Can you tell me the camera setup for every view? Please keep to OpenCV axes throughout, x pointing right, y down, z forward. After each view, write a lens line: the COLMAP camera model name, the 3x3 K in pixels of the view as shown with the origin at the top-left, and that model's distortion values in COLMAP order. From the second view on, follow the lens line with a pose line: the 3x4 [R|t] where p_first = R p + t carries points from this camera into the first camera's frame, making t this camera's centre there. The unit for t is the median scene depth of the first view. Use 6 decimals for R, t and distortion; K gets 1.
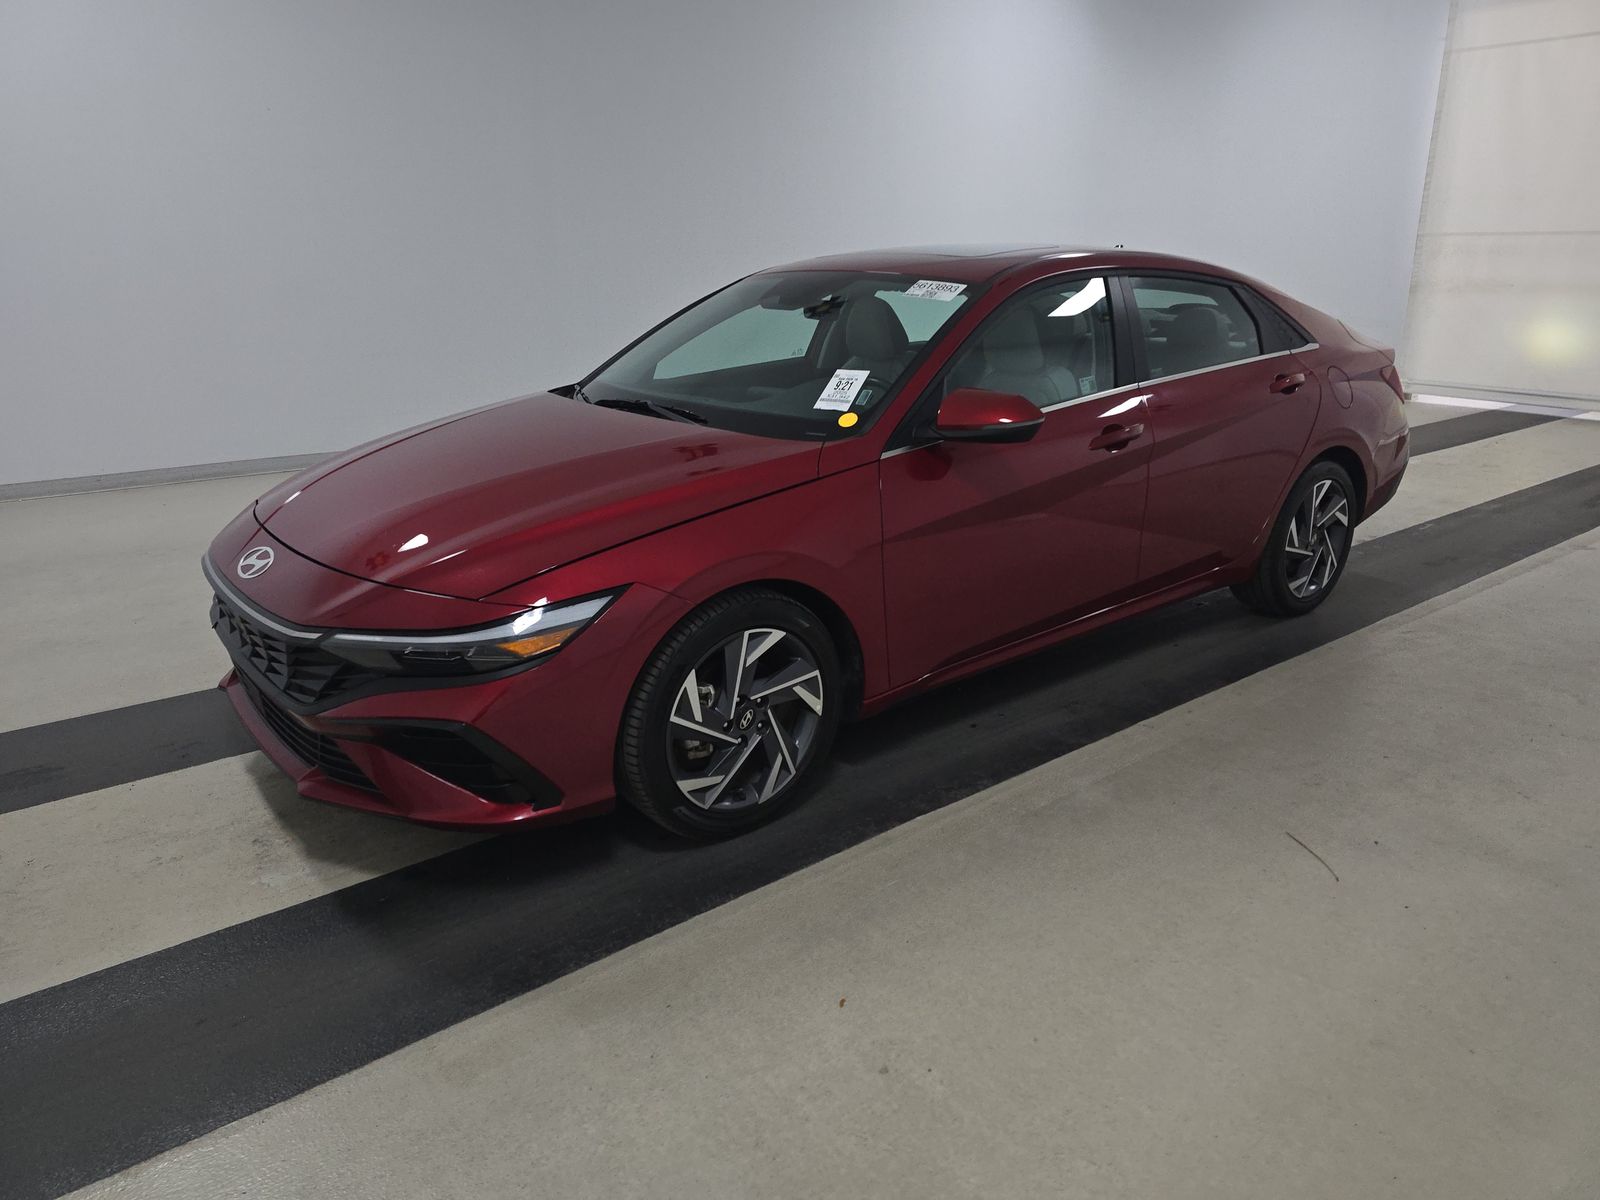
lens RADIAL K [[1074.6, 0, 809.7], [0, 1074.6, 599.9], [0, 0, 1]] dist [0.009802, -0.000152]
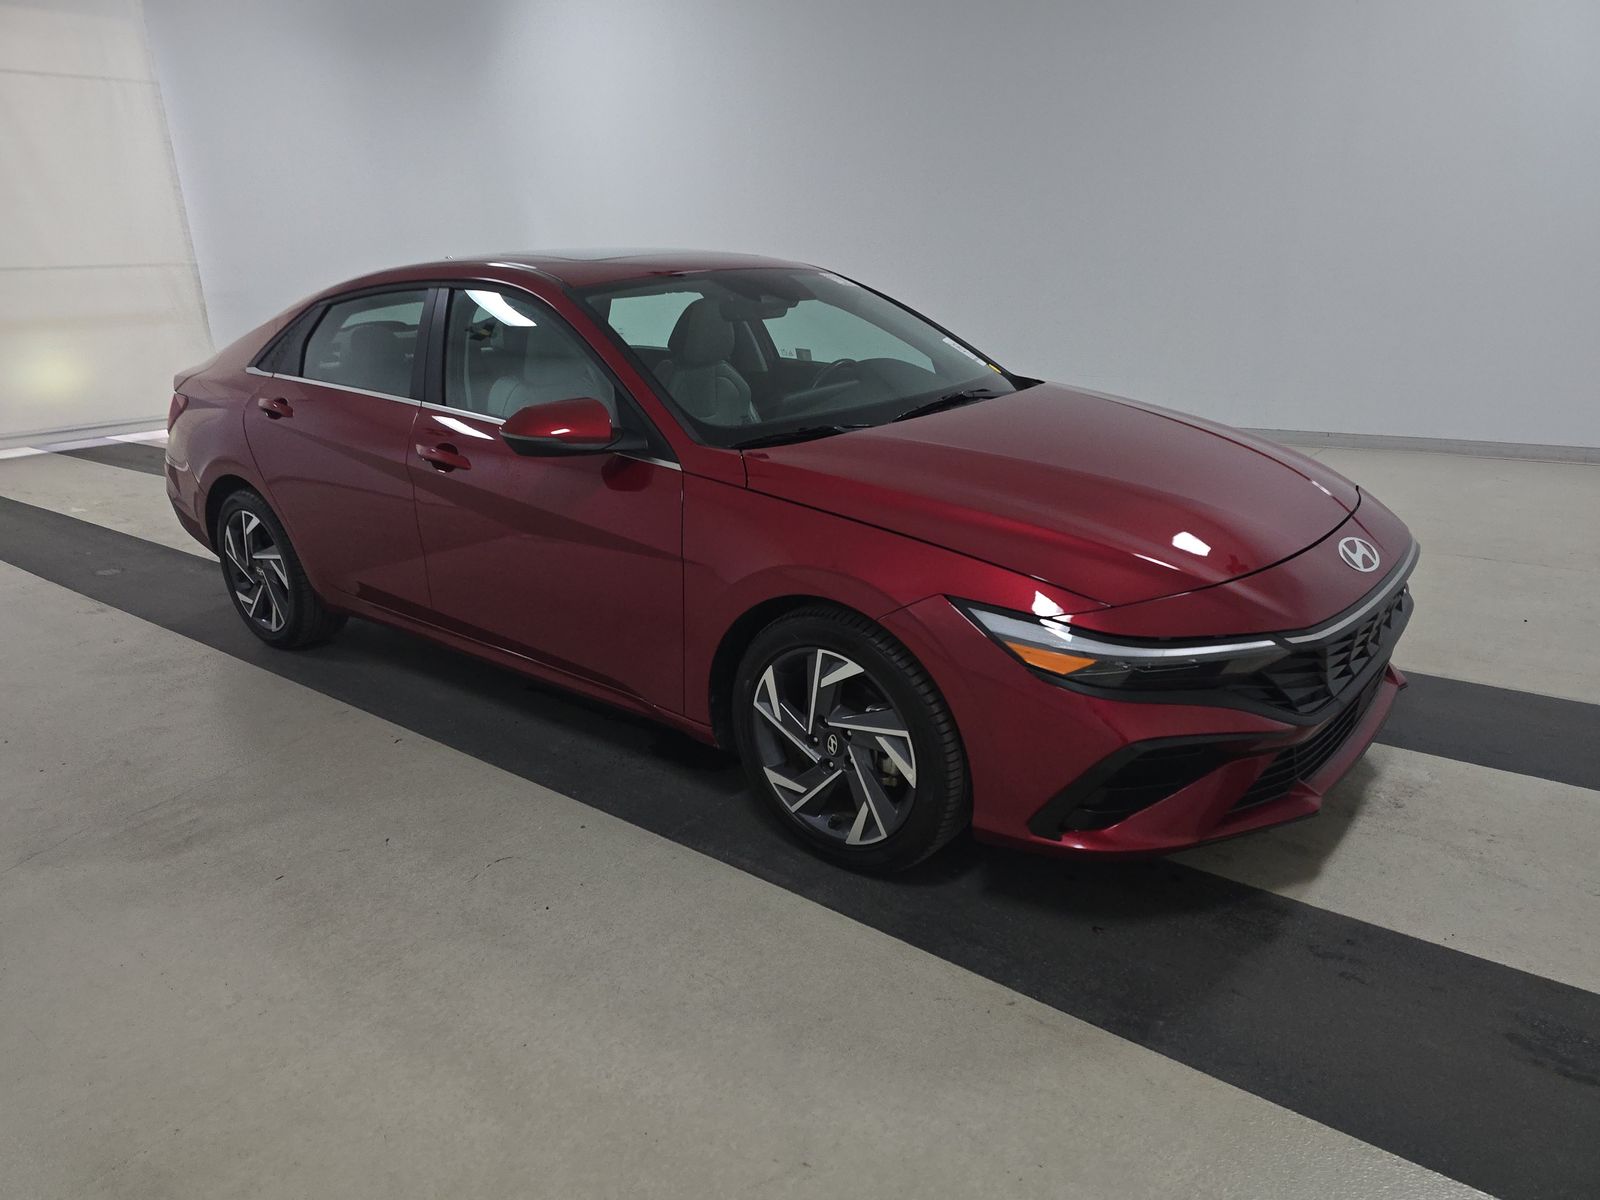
lens RADIAL K [[1058.7, 0, 810.7], [0, 1058.7, 601.0], [0, 0, 1]] dist [0.006104, -0.001725]
pose [[-0.212748, -0.281286, 0.935744, -1.153798], [0.329892, 0.880758, 0.339761, -0.415407], [-0.919733, 0.380978, -0.094585, 1.391468]]
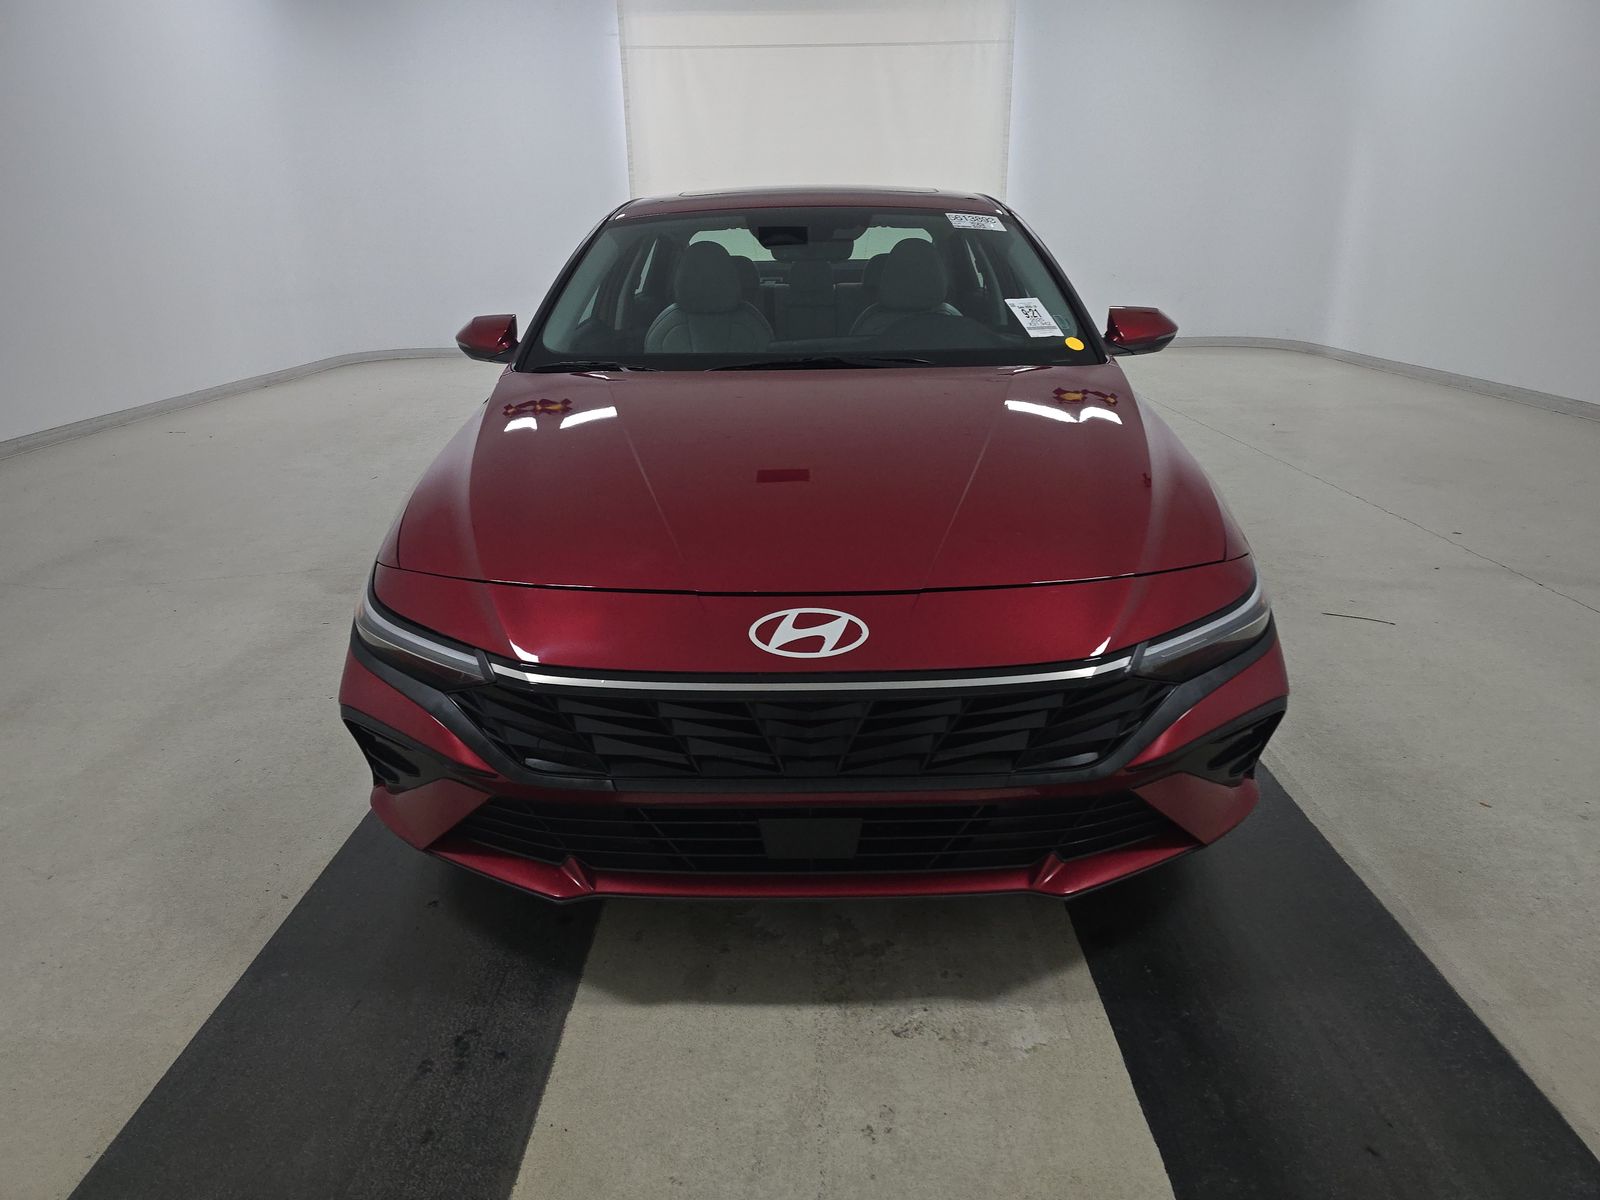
lens RADIAL K [[1074.6, 0, 809.7], [0, 1074.6, 599.9], [0, 0, 1]] dist [0.009802, -0.000152]
pose [[0.629280, -0.249937, 0.735893, -0.886907], [0.242135, 0.962800, 0.119947, -0.114600], [-0.738497, 0.102705, 0.666389, 0.524586]]
